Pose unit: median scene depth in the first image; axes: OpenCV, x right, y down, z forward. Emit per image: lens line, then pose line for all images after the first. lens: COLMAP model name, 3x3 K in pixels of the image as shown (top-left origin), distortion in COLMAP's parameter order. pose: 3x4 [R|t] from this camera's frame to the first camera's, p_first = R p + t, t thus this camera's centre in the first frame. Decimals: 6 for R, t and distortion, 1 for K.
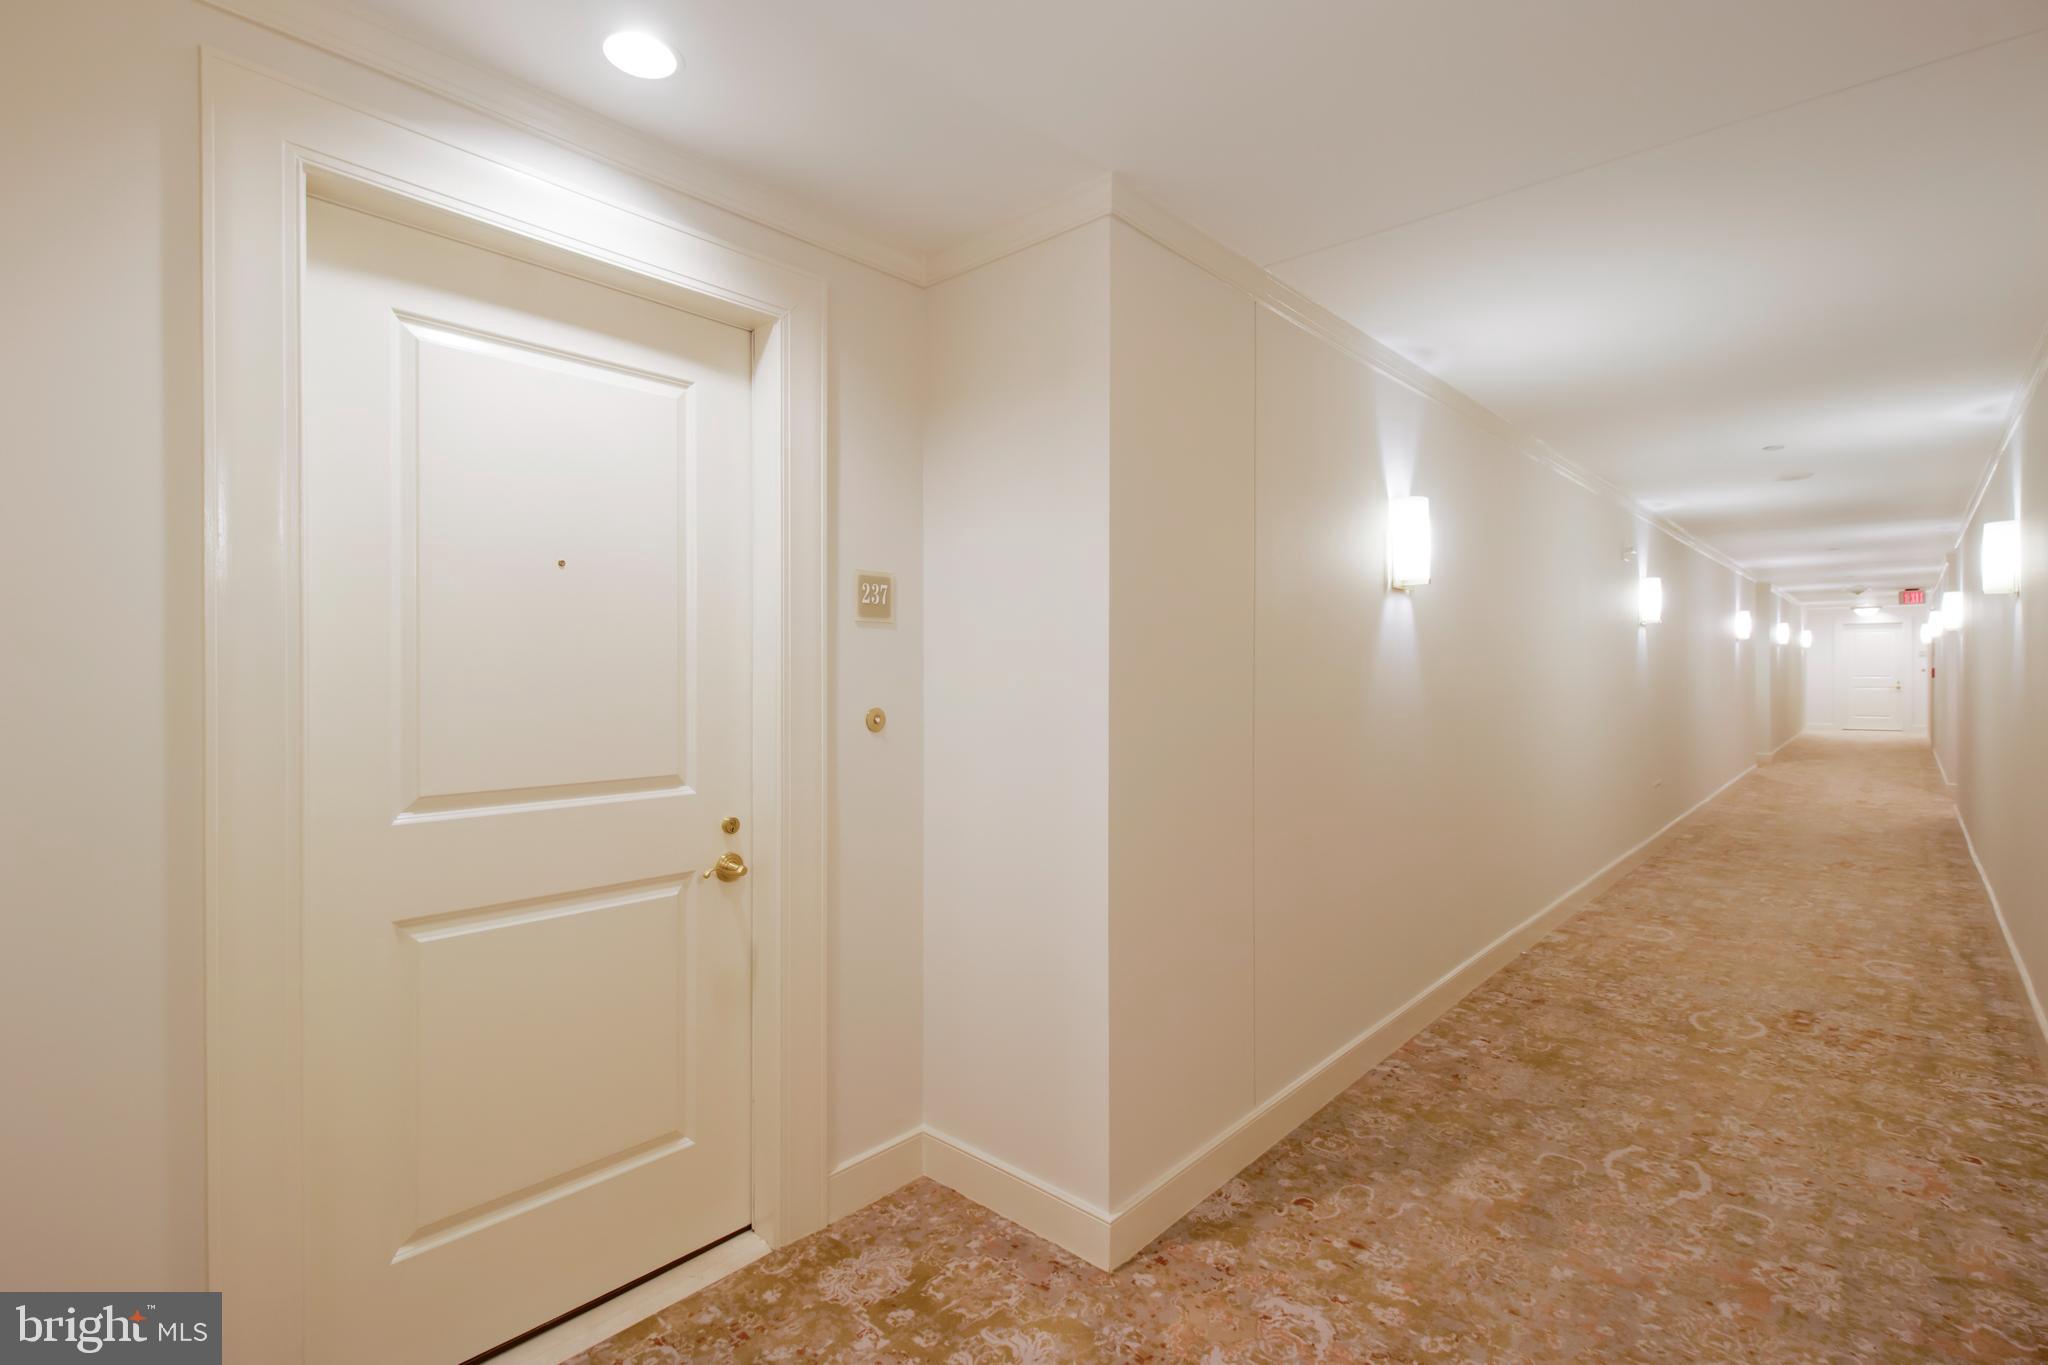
lens RADIAL K [[955.2, 0, 1024.0], [0, 955.2, 682.5], [0, 0, 1]] dist [-0.040296, -0.000363]
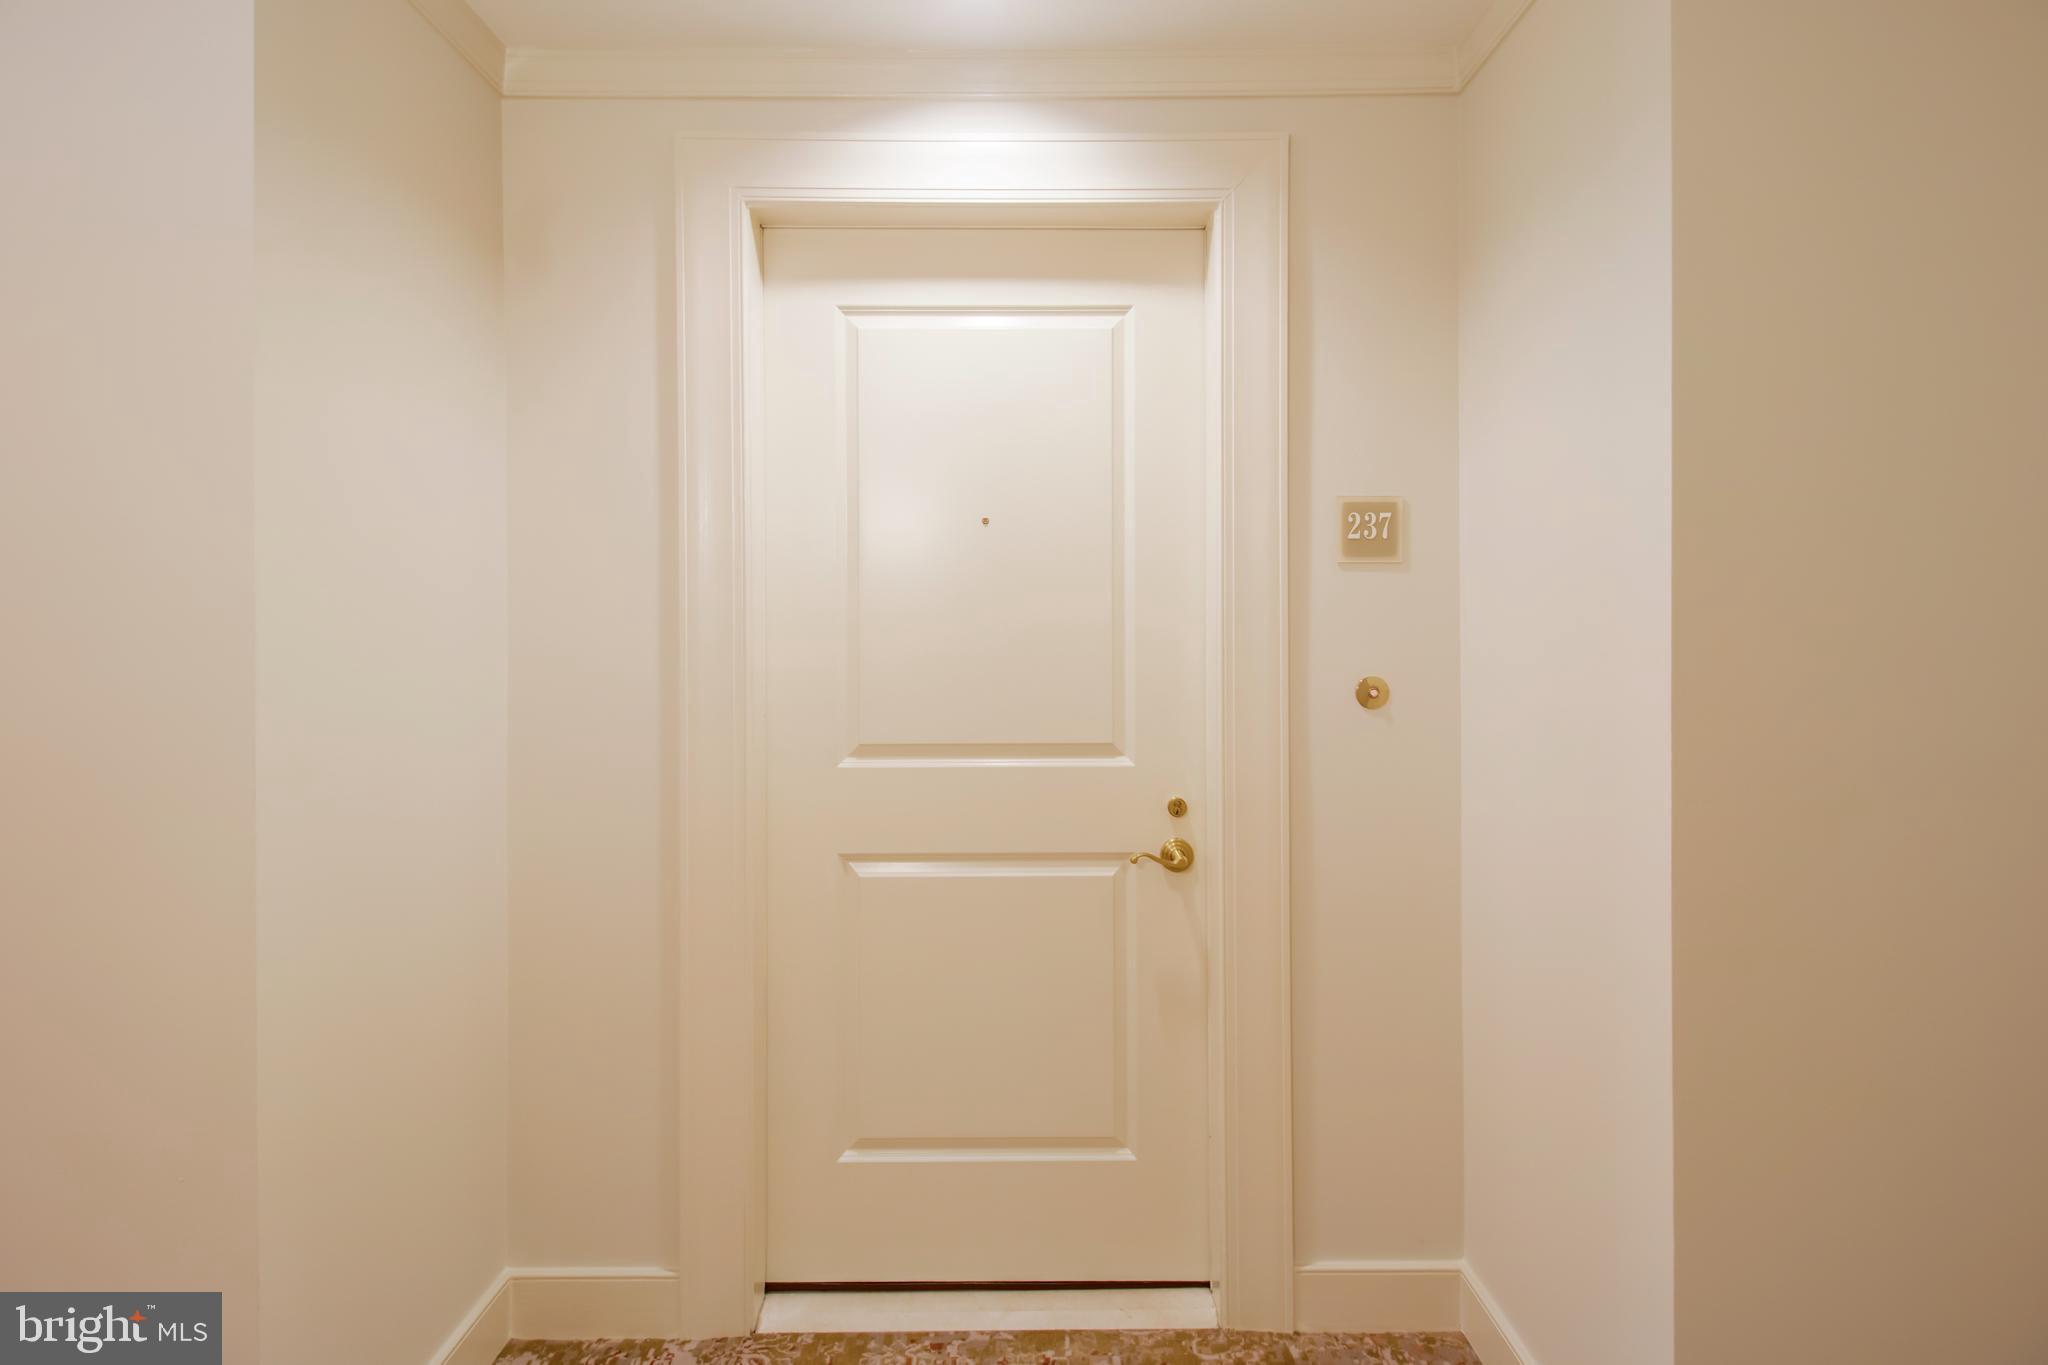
lens RADIAL K [[961.3, 0, 1024.2], [0, 961.3, 636.0], [0, 0, 1]] dist [-0.012775, -0.000116]
pose [[0.648869, 0.002074, -0.760897, 0.269010], [-0.004313, 0.999990, -0.000952, -0.003943], [0.760888, 0.003899, 0.648872, 0.329784]]
